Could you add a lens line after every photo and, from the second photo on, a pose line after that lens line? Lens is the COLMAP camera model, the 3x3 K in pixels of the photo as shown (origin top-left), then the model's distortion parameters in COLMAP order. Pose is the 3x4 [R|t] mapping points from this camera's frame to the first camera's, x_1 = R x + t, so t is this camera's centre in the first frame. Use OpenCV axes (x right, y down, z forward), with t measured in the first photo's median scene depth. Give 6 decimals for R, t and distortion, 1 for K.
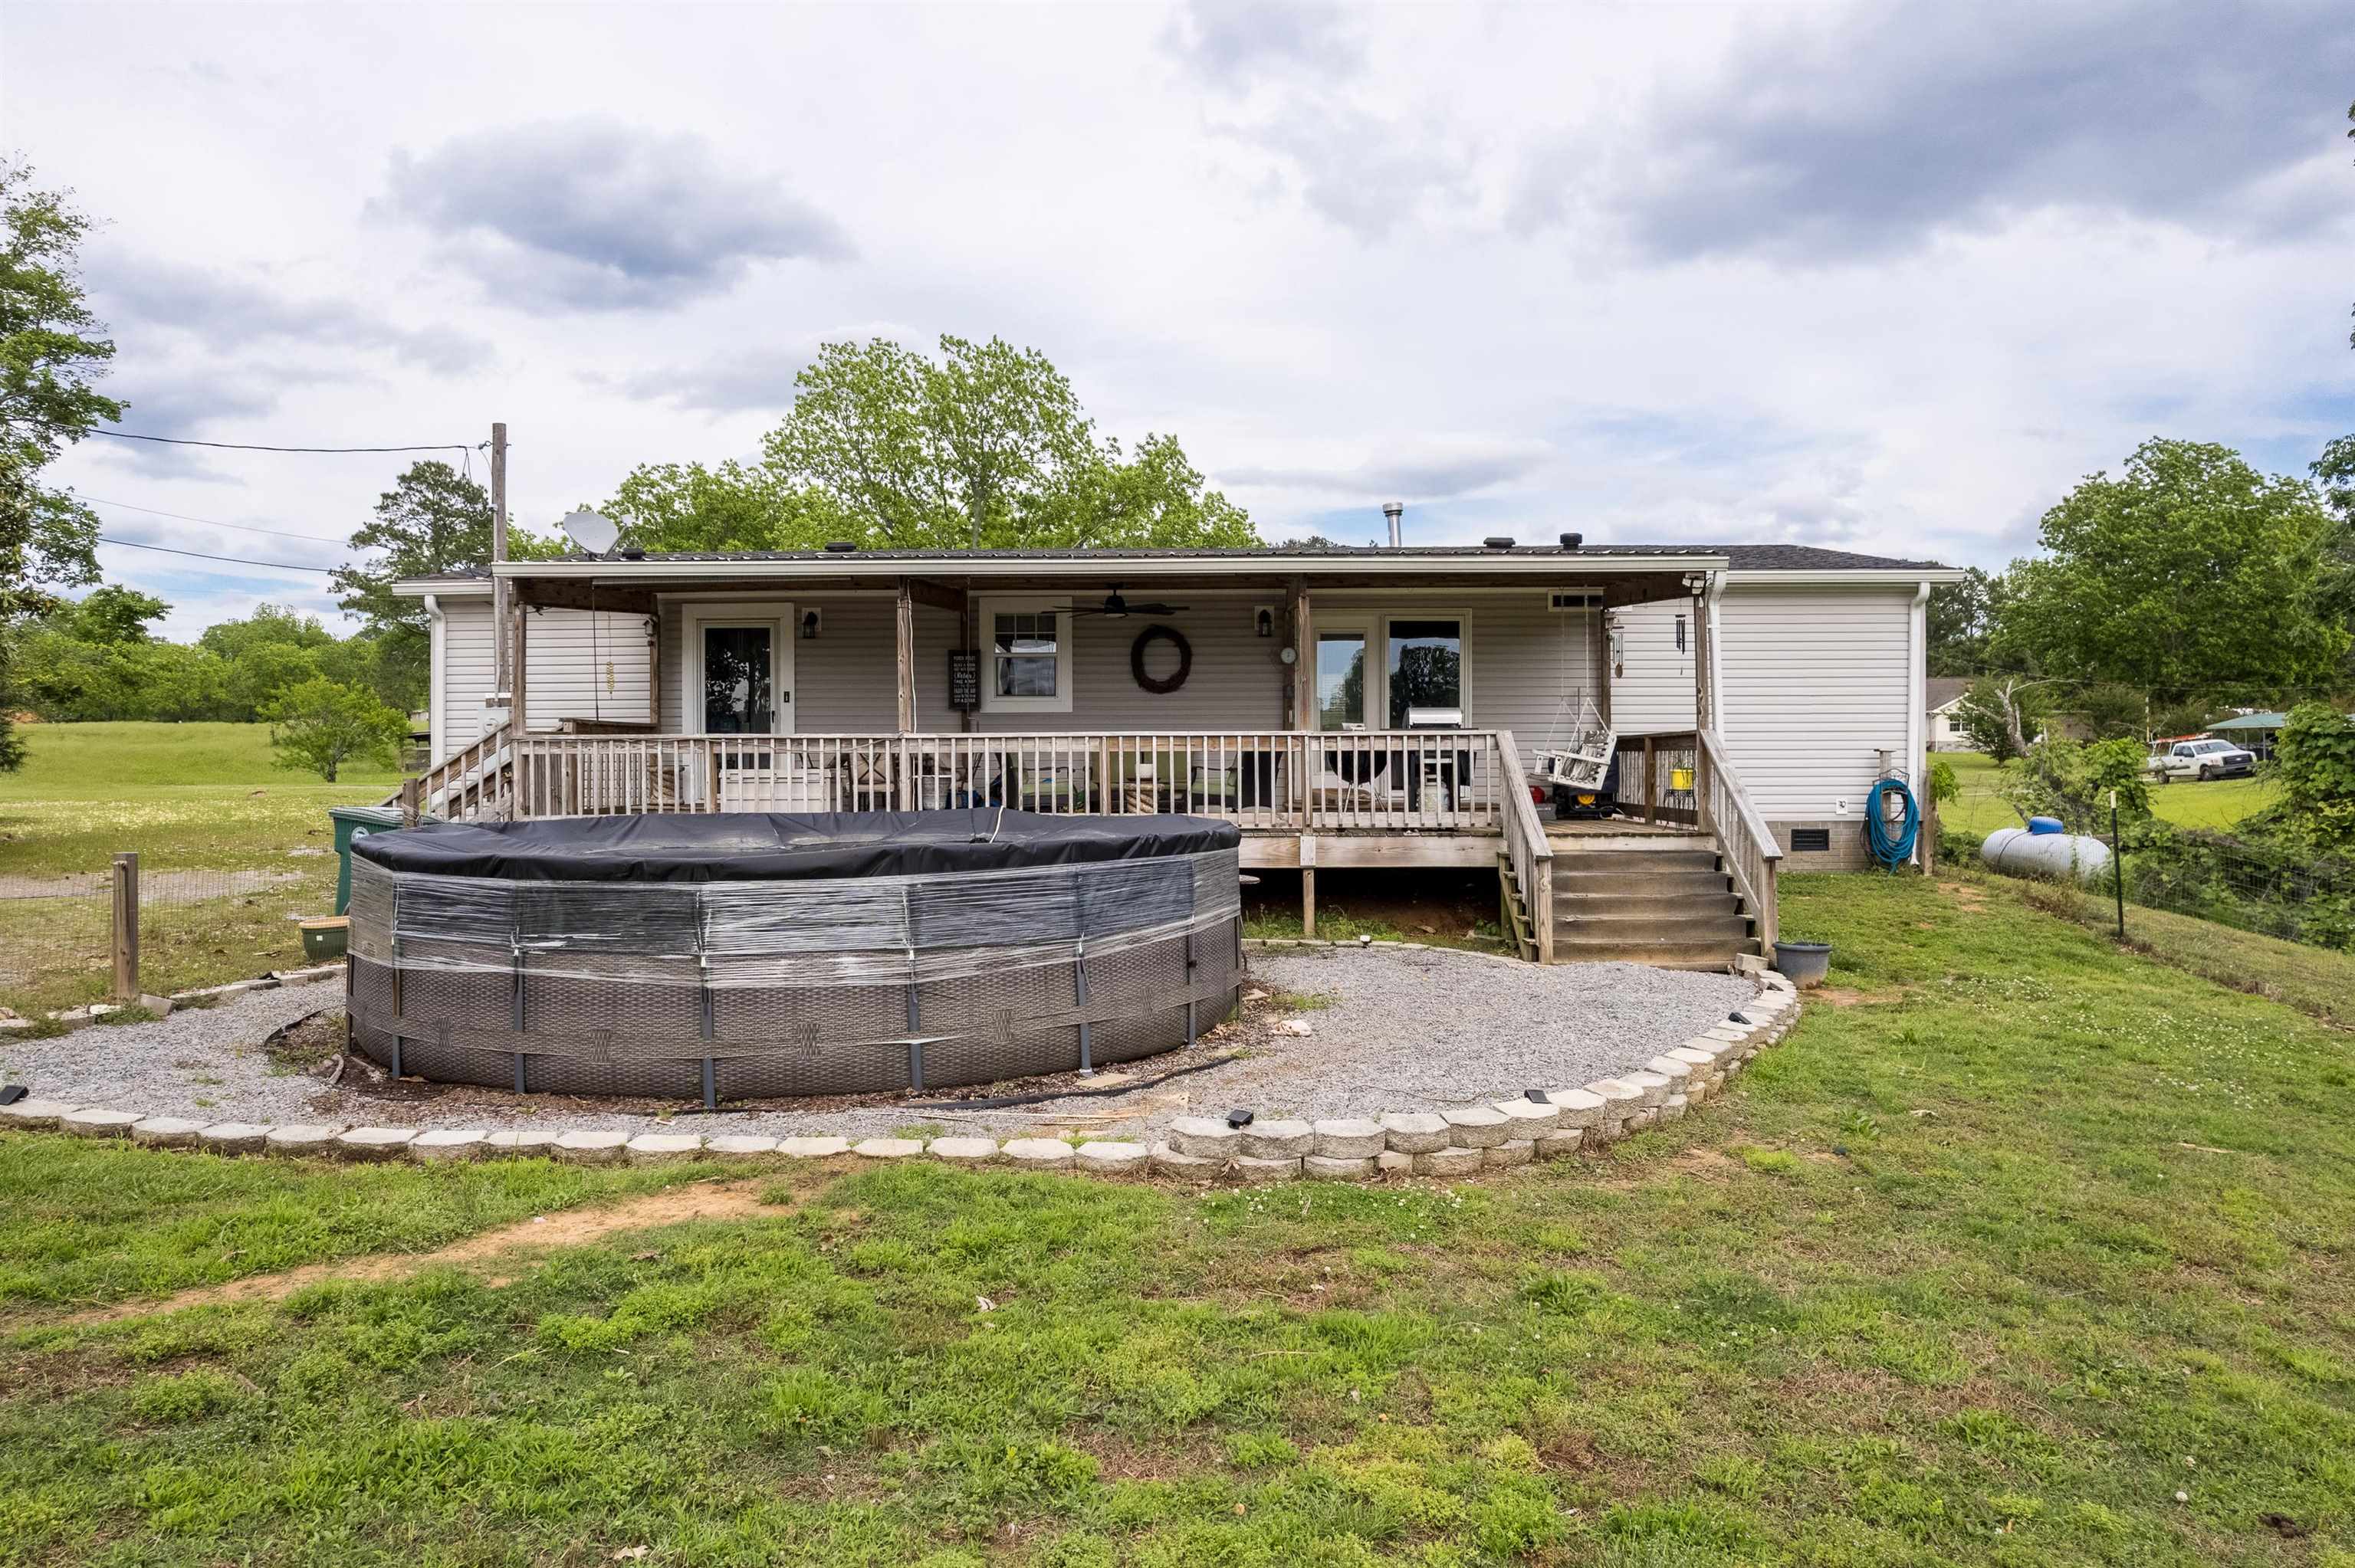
lens RADIAL K [[1549.2, 0, 1177.5], [0, 1549.2, 784.0], [0, 0, 1]] dist [0.000211, 0.004027]
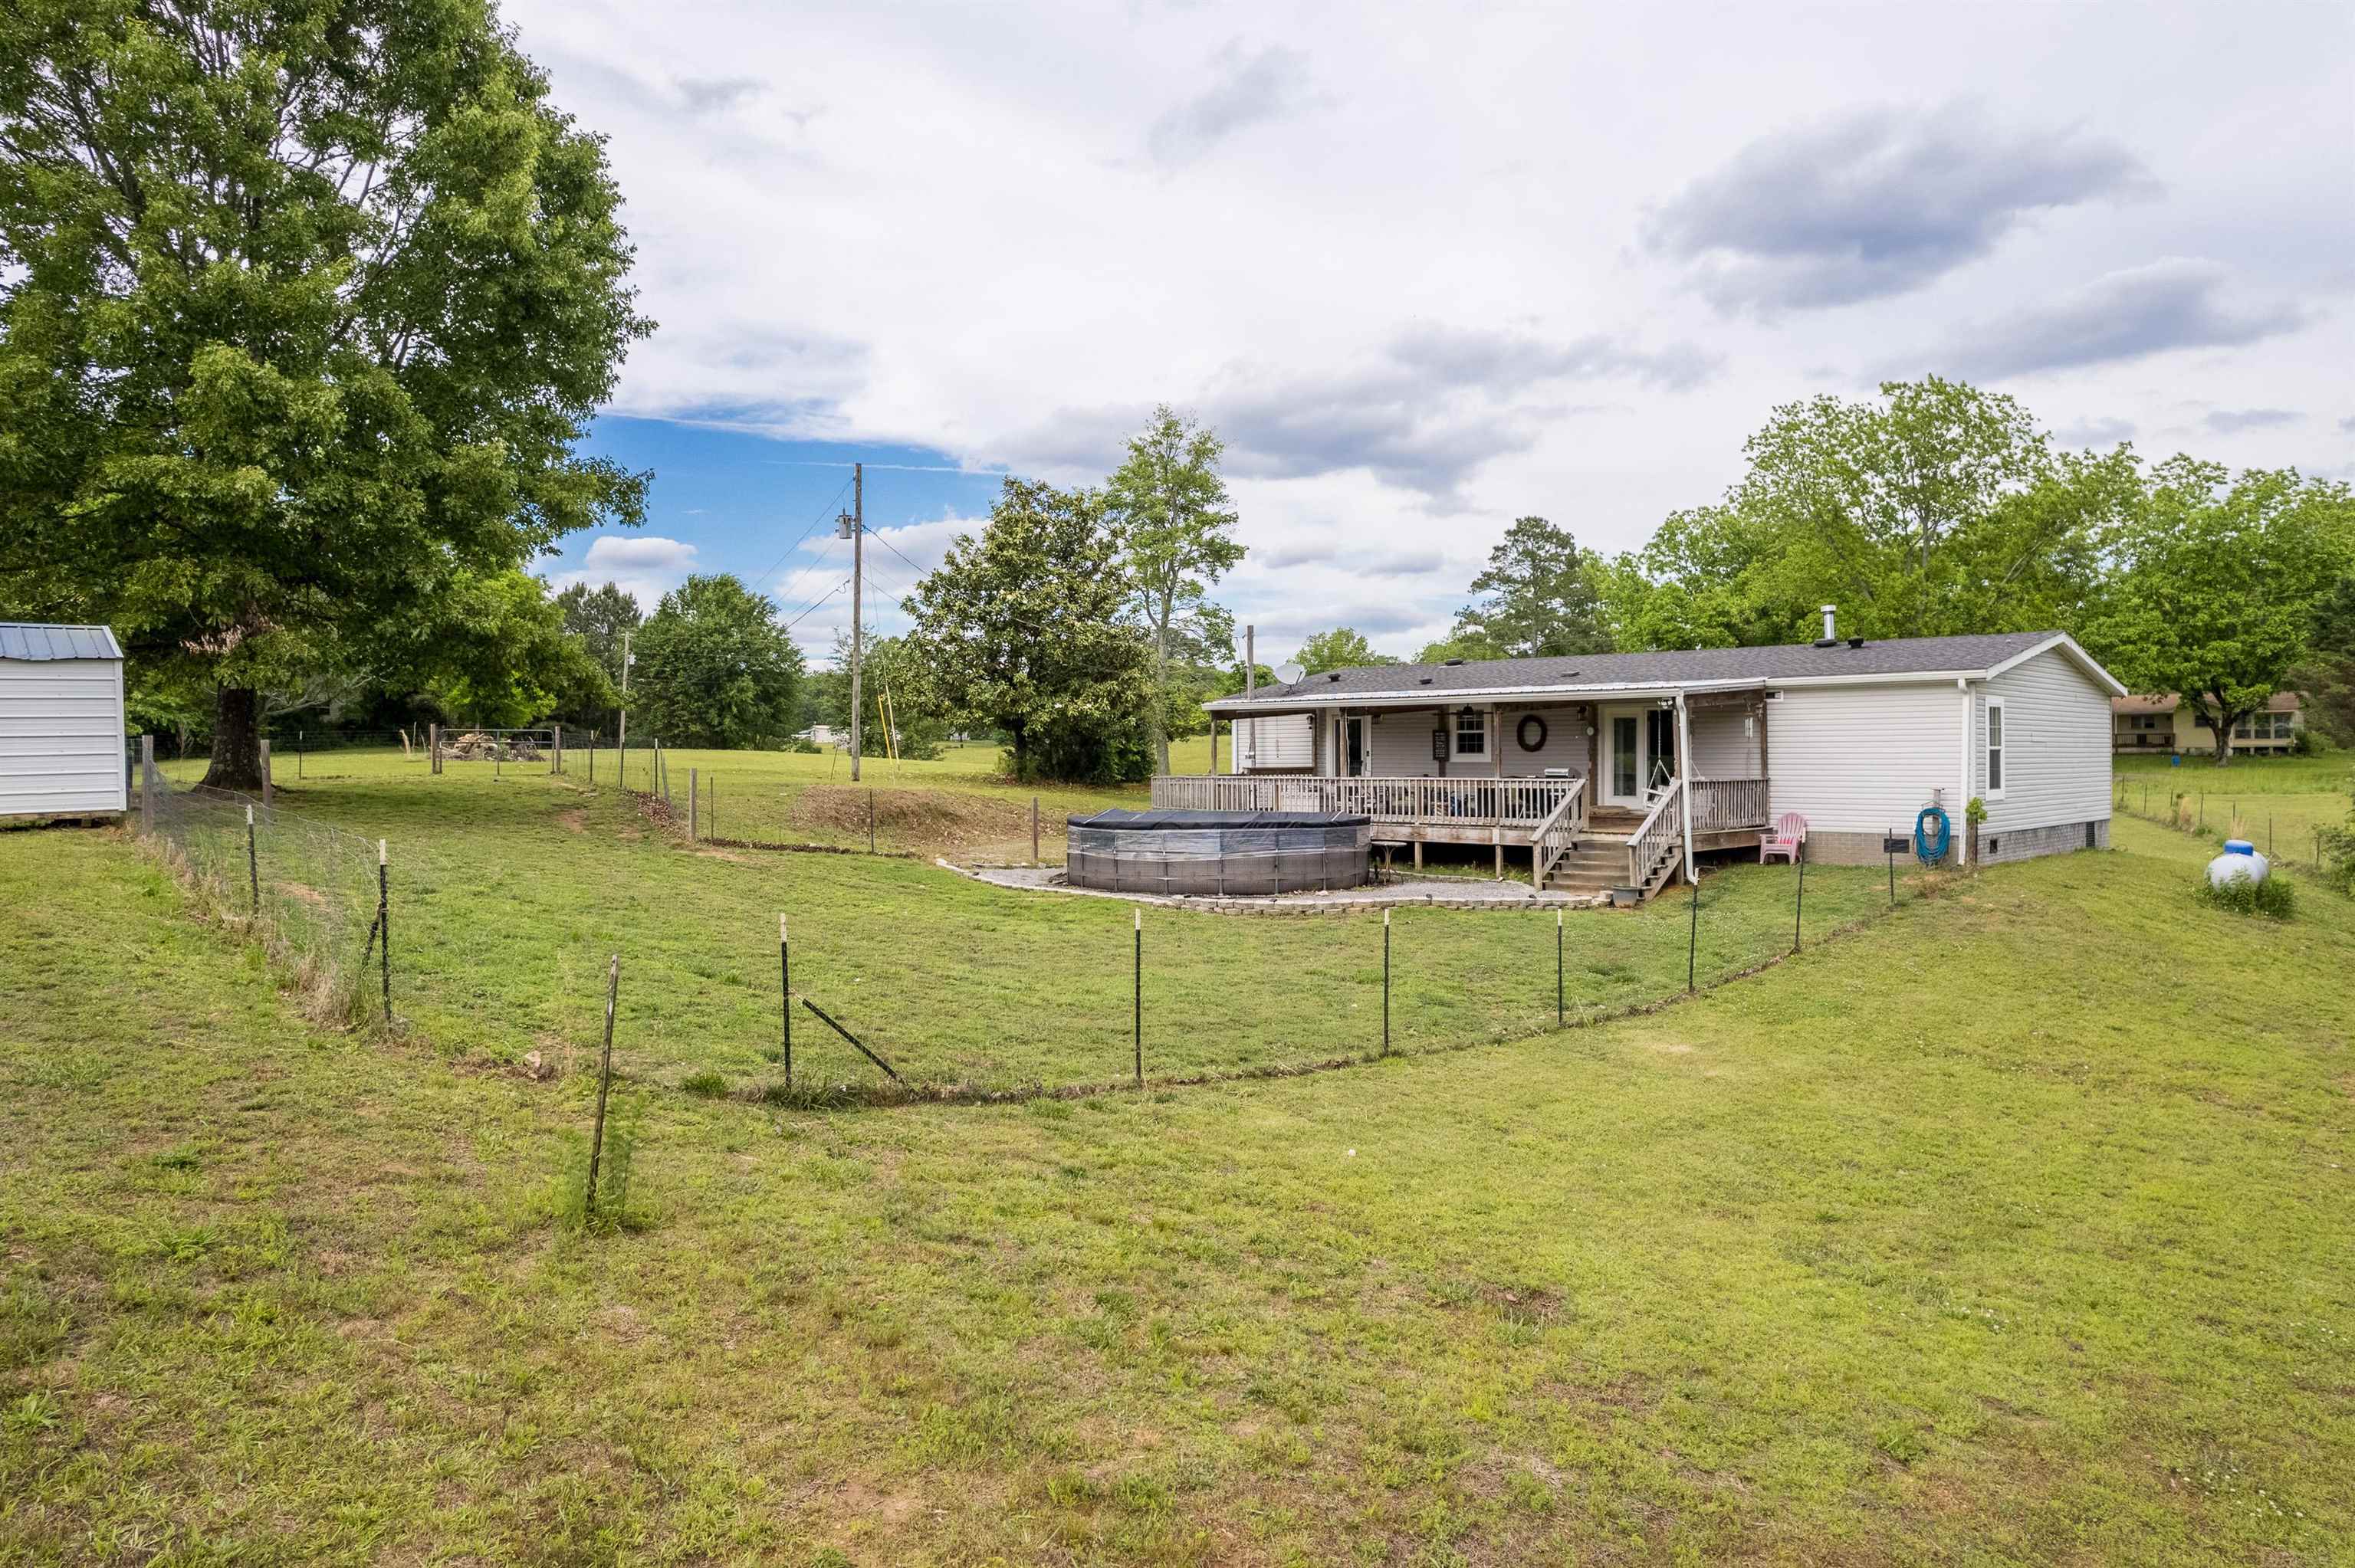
lens RADIAL K [[1549.2, 0, 1177.5], [0, 1549.2, 784.0], [0, 0, 1]] dist [0.000211, 0.004027]
pose [[0.746401, 0.013466, -0.665360, 0.431842], [-0.012268, 0.999904, 0.006475, -0.013190], [0.665383, 0.003329, 0.746495, -0.311312]]
